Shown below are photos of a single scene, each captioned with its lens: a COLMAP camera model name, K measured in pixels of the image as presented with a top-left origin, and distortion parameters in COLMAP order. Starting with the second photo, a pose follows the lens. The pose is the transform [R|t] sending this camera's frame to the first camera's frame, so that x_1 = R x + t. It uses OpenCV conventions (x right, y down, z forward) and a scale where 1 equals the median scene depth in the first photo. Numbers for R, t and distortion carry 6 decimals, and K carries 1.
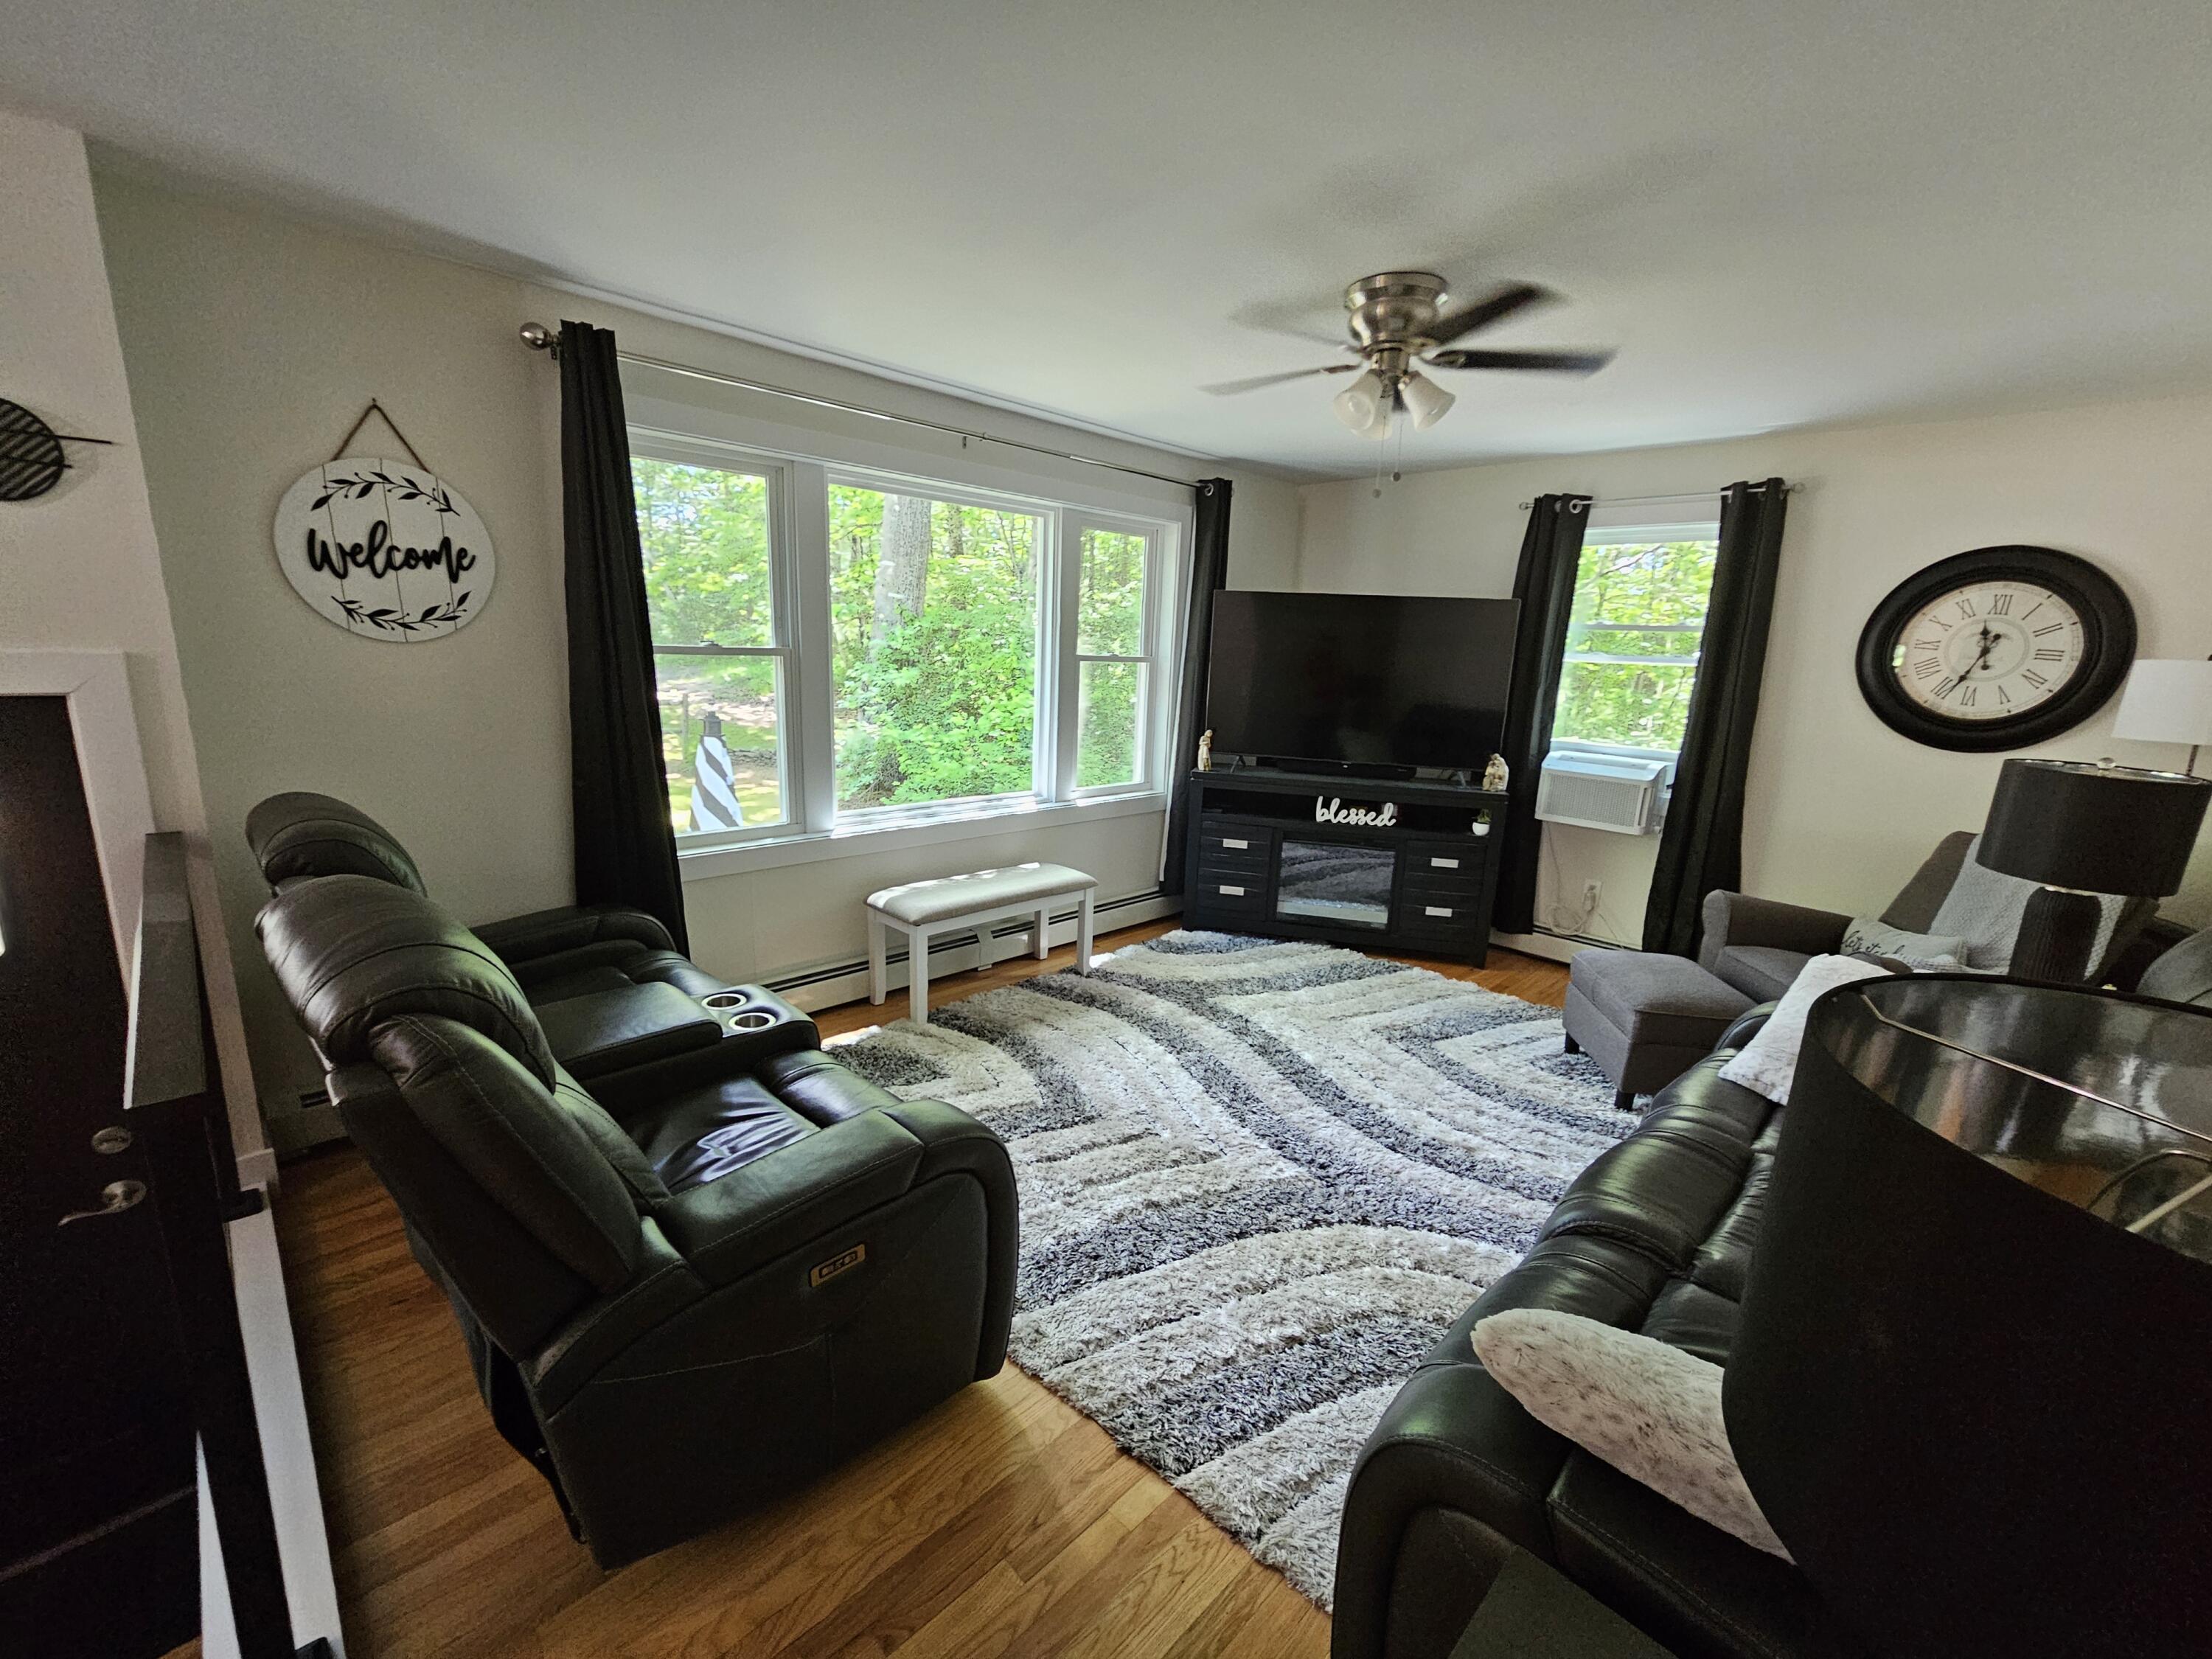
lens RADIAL K [[917.3, 0, 1106.2], [0, 917.3, 838.5], [0, 0, 1]] dist [-0.003371, -0.000282]
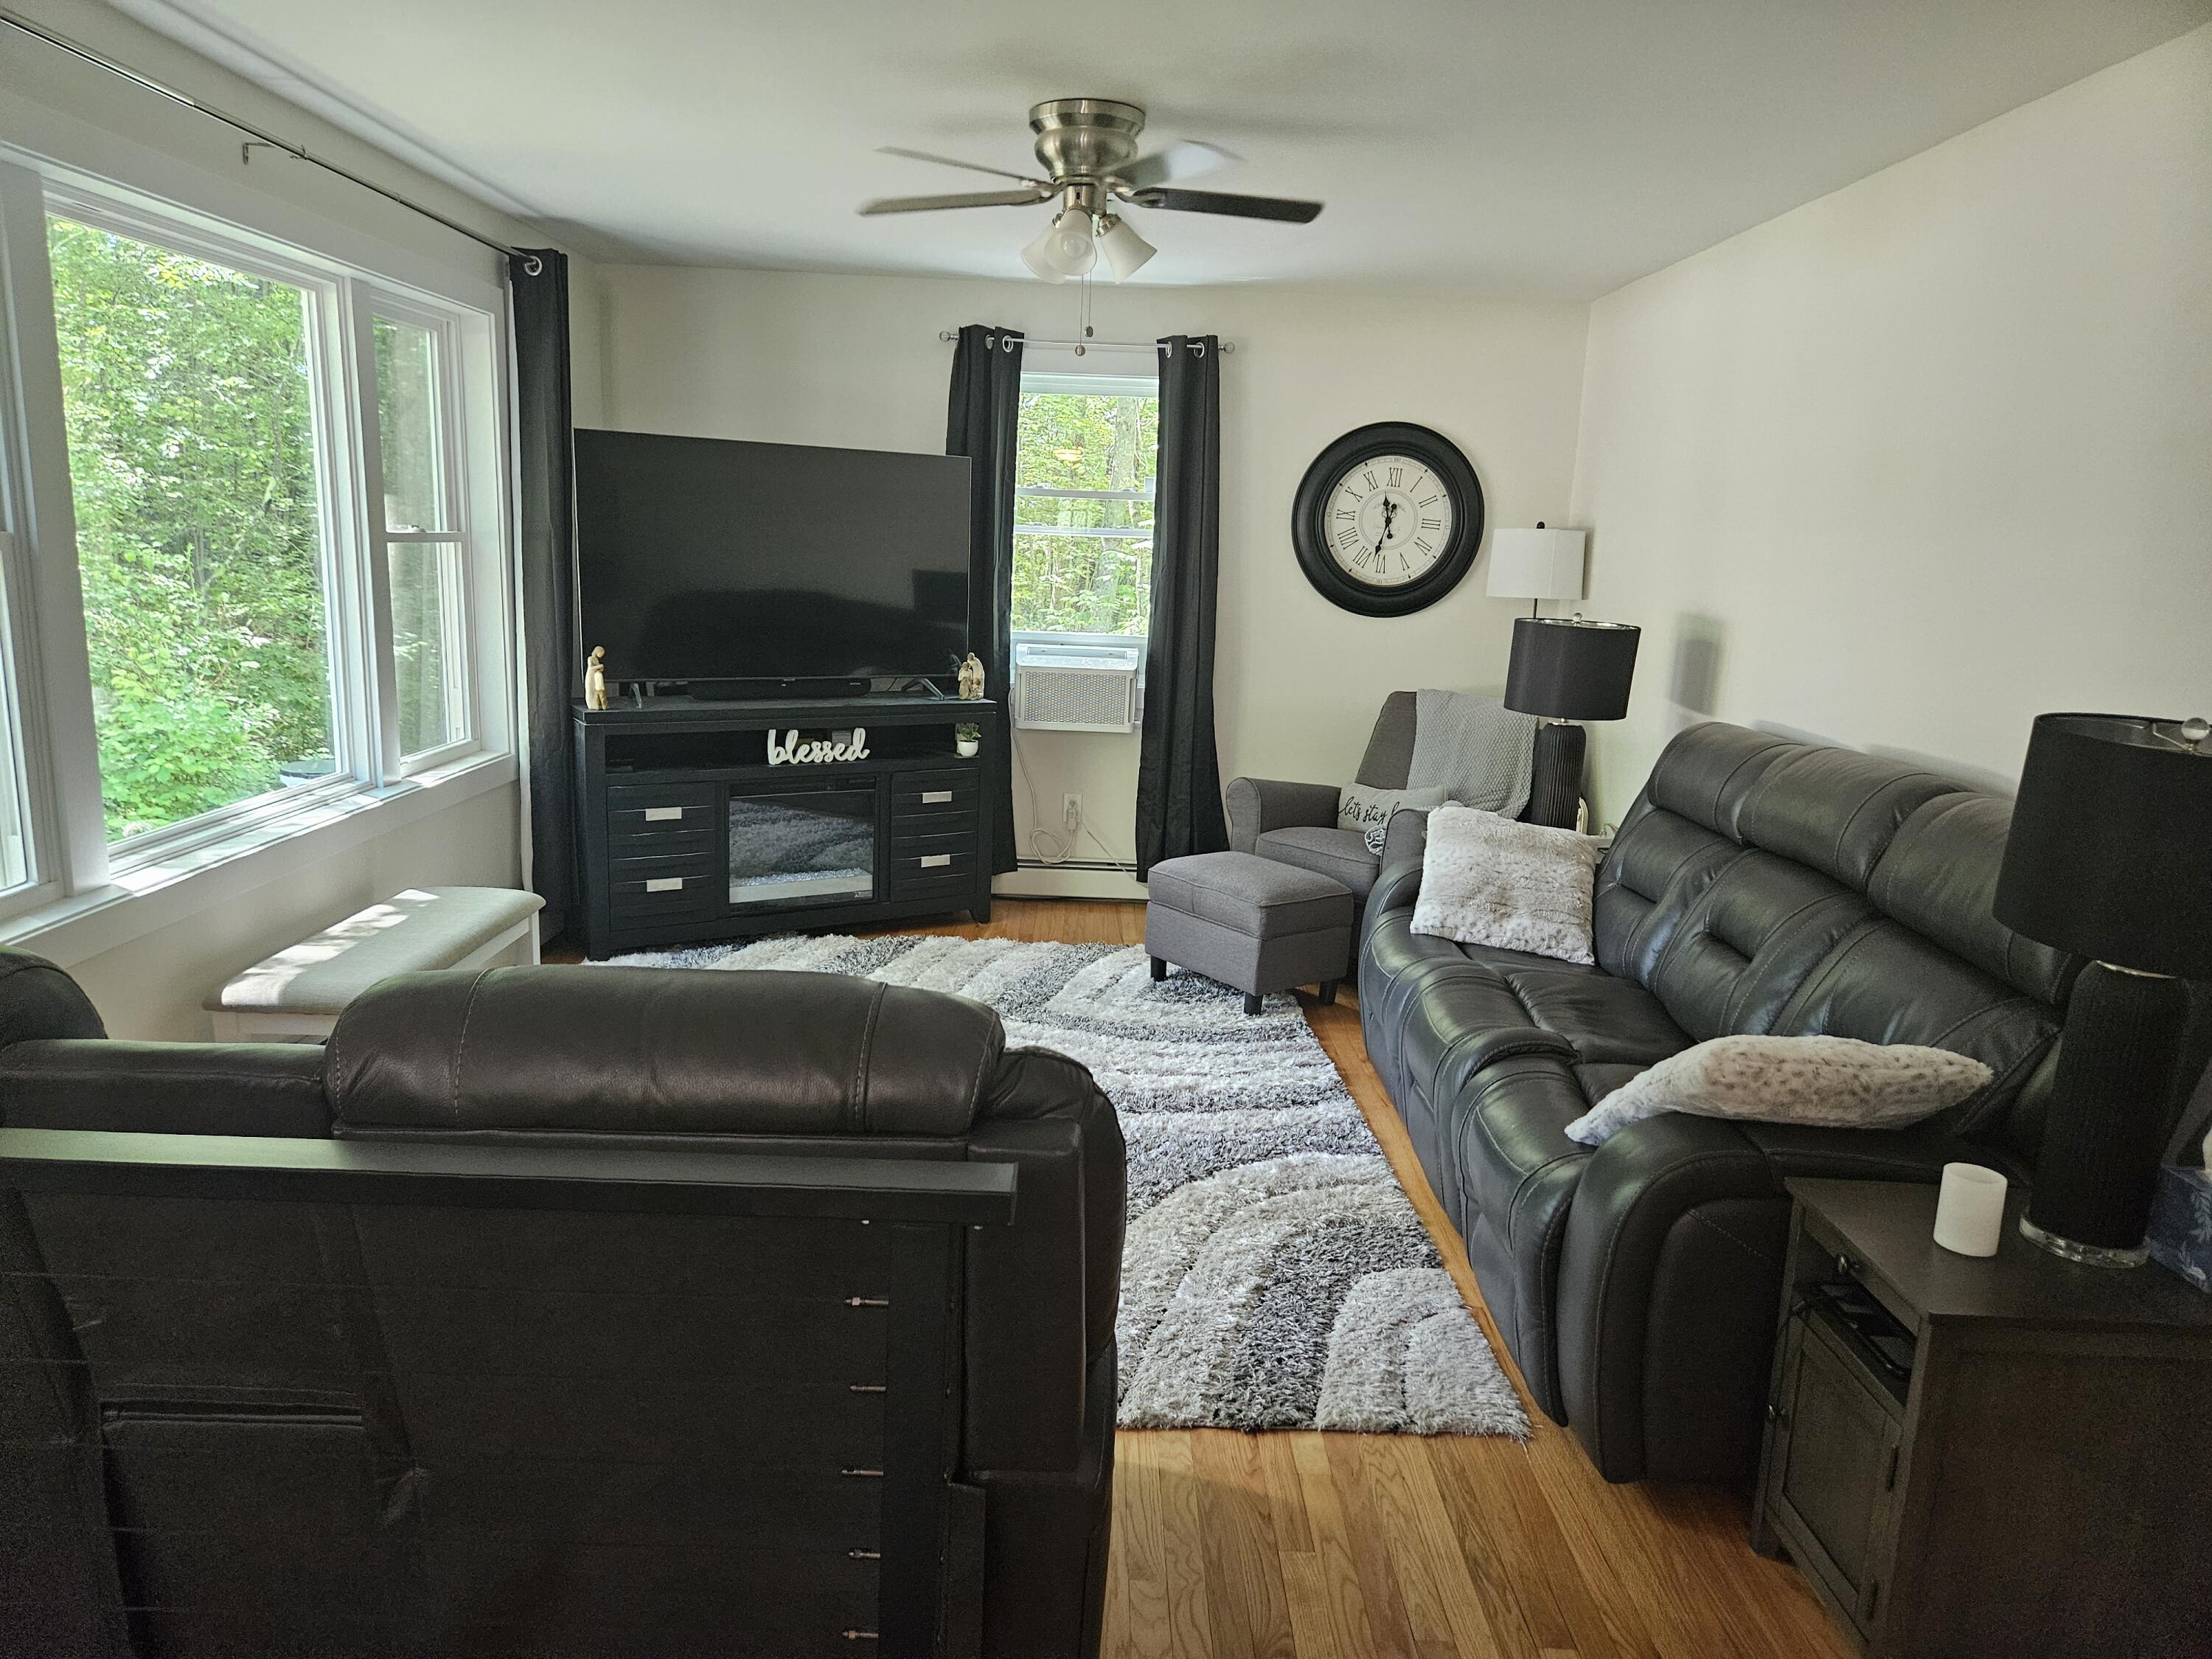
lens RADIAL K [[1476.4, 0, 1100.2], [0, 1476.4, 824.9], [0, 0, 1]] dist [0.064218, 0.000174]
pose [[0.707094, -0.150493, 0.690919, -0.450039], [0.139620, 0.987568, 0.072218, -0.023689], [-0.693198, 0.045401, 0.719316, 0.005554]]
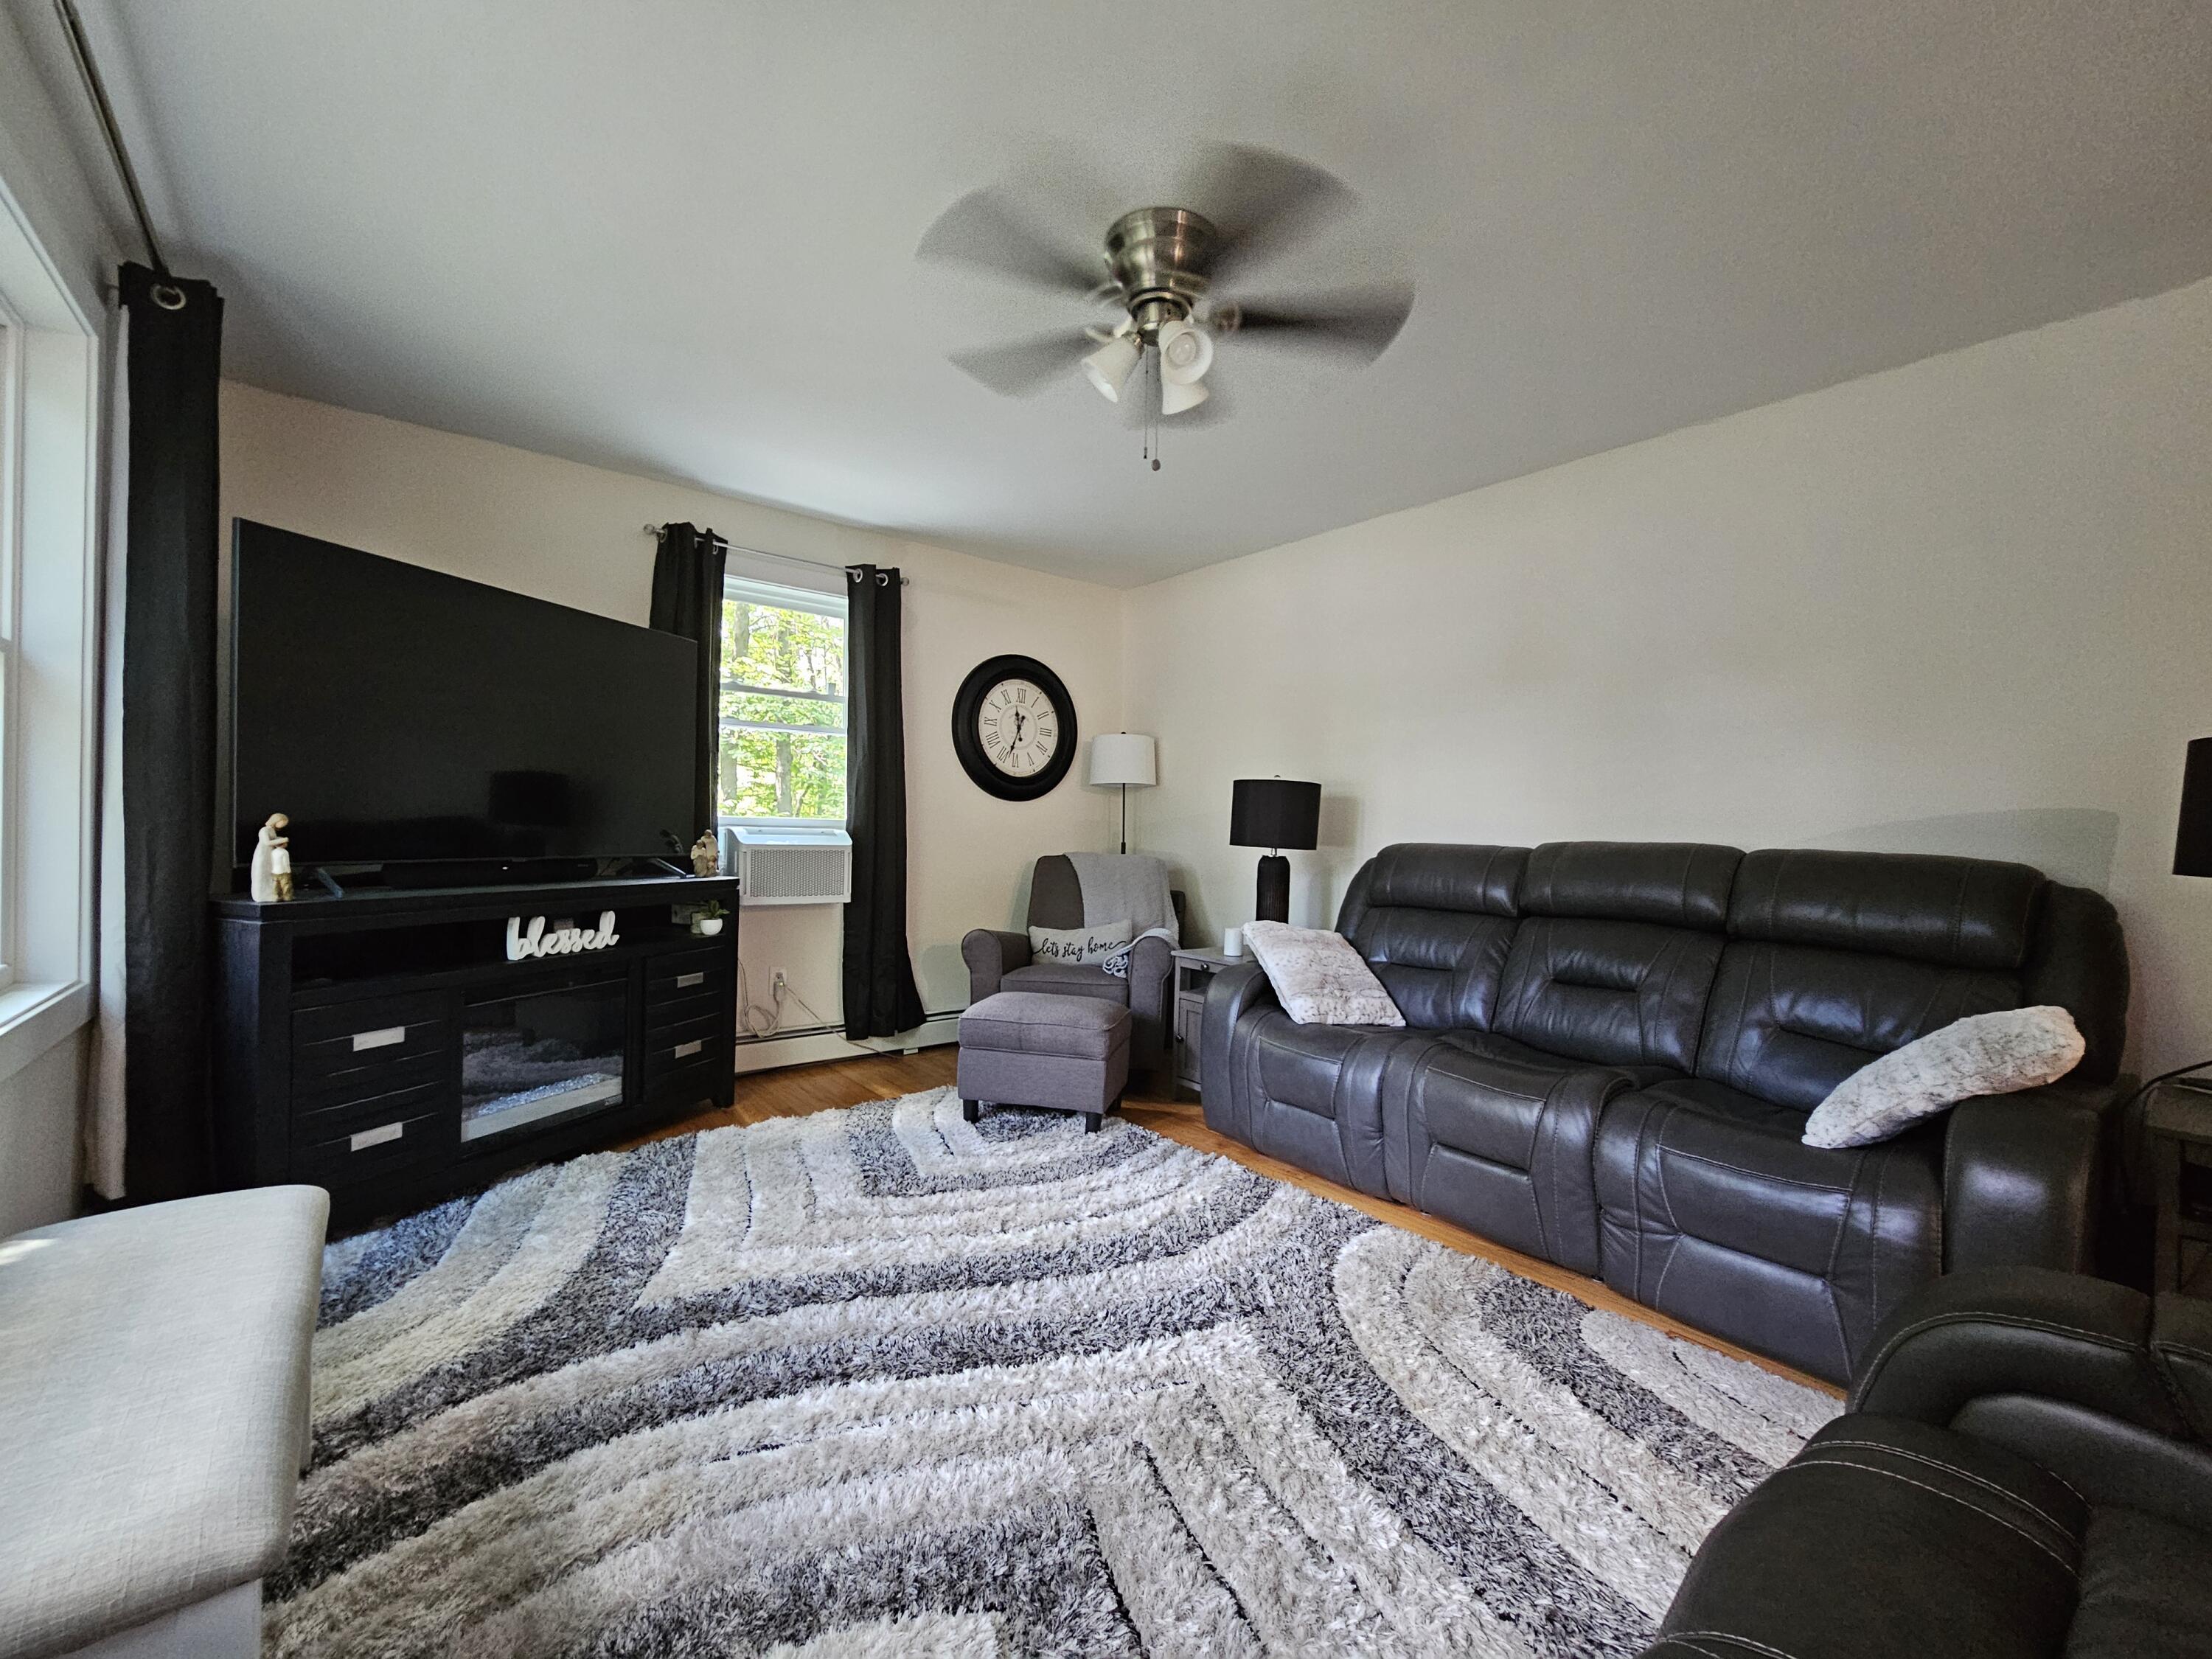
lens RADIAL K [[908.7, 0, 1104.0], [0, 908.7, 834.7], [0, 0, 1]] dist [-0.002355, -0.001224]
pose [[0.115635, -0.043713, 0.992329, -0.346751], [0.193898, 0.980805, 0.020610, -0.042591], [-0.974183, 0.190027, 0.121891, 0.635377]]
